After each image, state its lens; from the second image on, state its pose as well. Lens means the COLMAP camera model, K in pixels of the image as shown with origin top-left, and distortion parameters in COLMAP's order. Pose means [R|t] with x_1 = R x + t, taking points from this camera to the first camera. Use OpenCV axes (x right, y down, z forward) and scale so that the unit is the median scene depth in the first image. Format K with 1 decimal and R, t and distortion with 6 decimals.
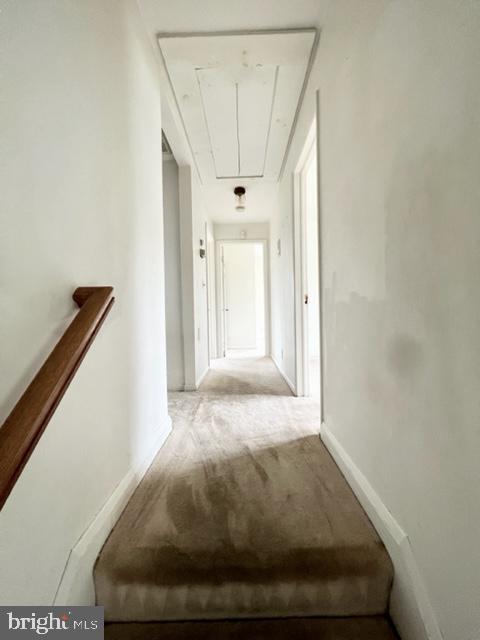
lens RADIAL K [[256.0, 0, 240.0], [0, 256.0, 320.0], [0, 0, 1]] dist [-0.001549, -0.000273]
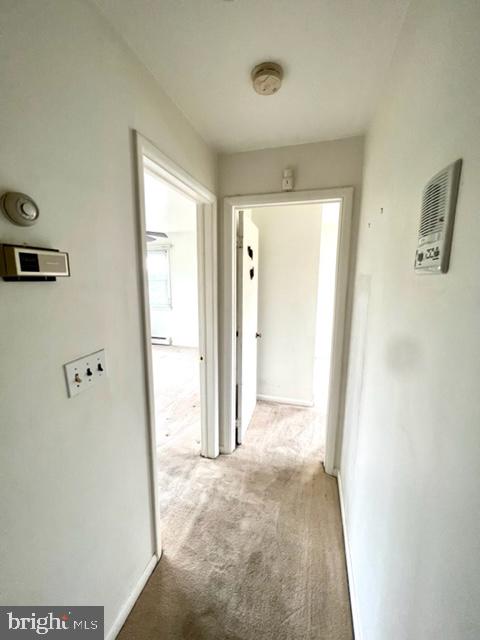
lens RADIAL K [[257.7, 0, 240.0], [0, 257.7, 320.0], [0, 0, 1]] dist [0.000365, 0.000067]
pose [[0.963862, 0.070299, -0.256959, 0.056628], [-0.035845, 0.990006, 0.136391, -0.172743], [0.263979, -0.122251, 0.956749, 0.582331]]
